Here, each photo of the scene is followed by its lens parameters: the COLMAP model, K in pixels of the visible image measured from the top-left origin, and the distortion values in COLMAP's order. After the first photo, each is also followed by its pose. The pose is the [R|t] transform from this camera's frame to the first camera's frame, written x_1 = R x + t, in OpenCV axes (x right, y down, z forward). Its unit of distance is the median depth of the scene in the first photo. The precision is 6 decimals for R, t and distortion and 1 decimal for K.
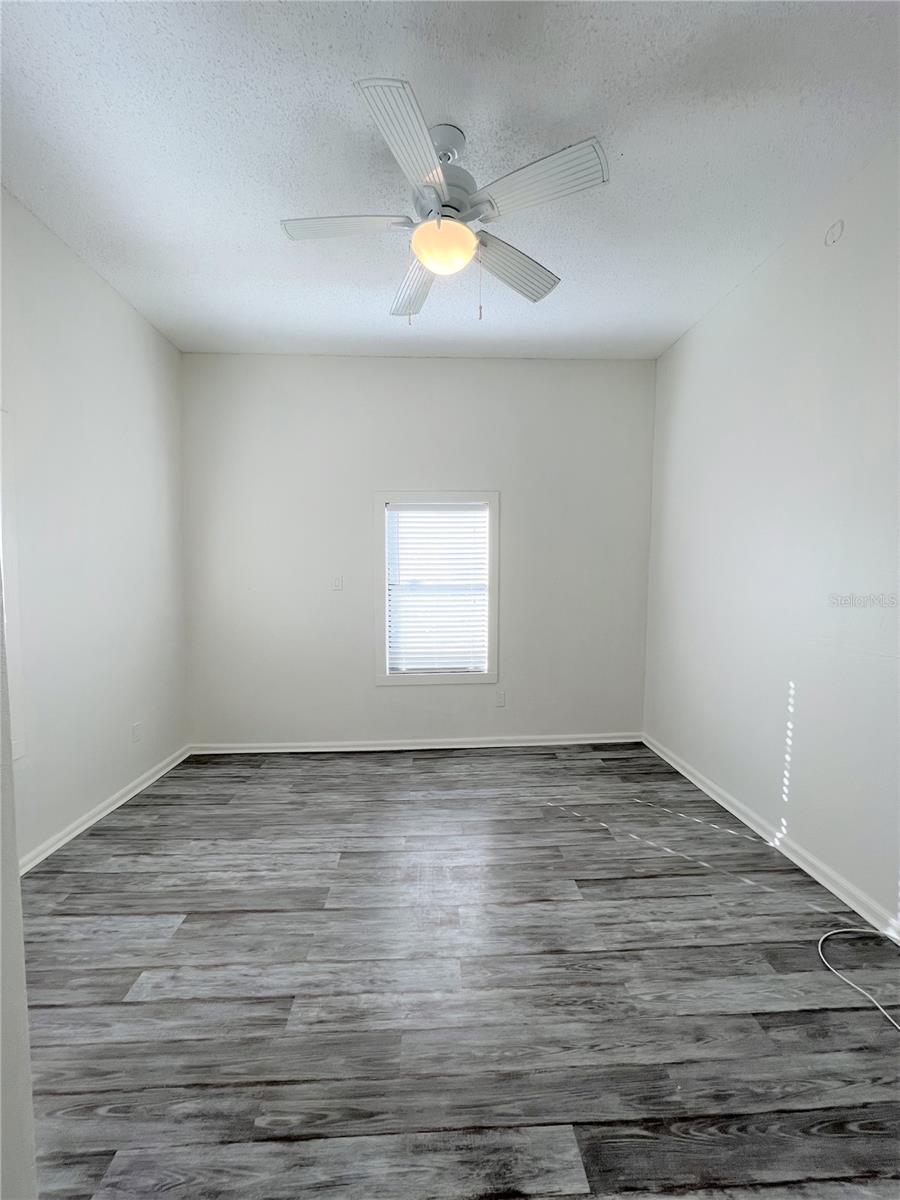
lens RADIAL K [[477.4, 0, 447.9], [0, 477.4, 594.5], [0, 0, 1]] dist [0.002207, -0.000052]
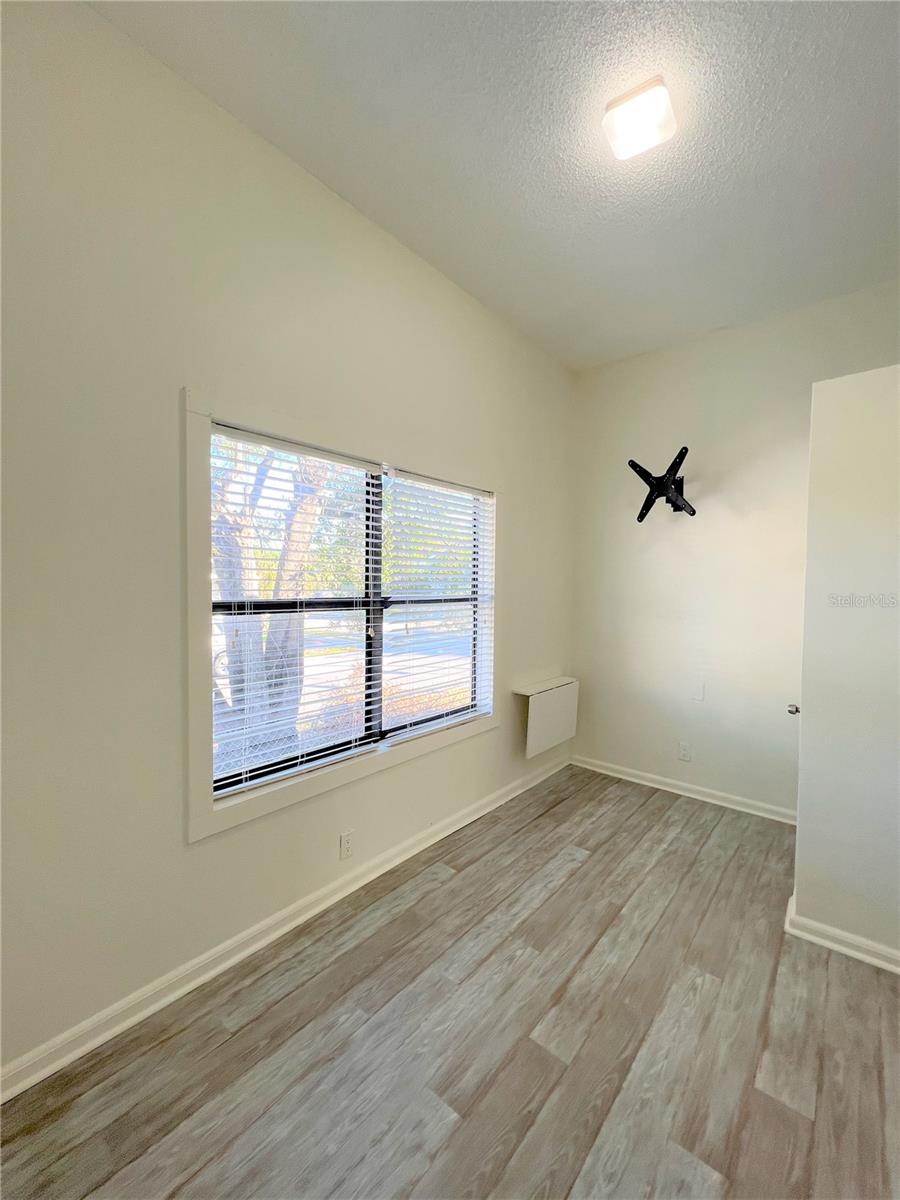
lens RADIAL K [[477.4, 0, 450.7], [0, 477.4, 605.6], [0, 0, 1]] dist [0.002207, -0.000052]
pose [[-0.680590, 0.011796, -0.732570, 1.325531], [-0.029825, 0.998596, 0.043788, -0.022918], [0.732057, 0.051650, -0.679282, 1.583303]]
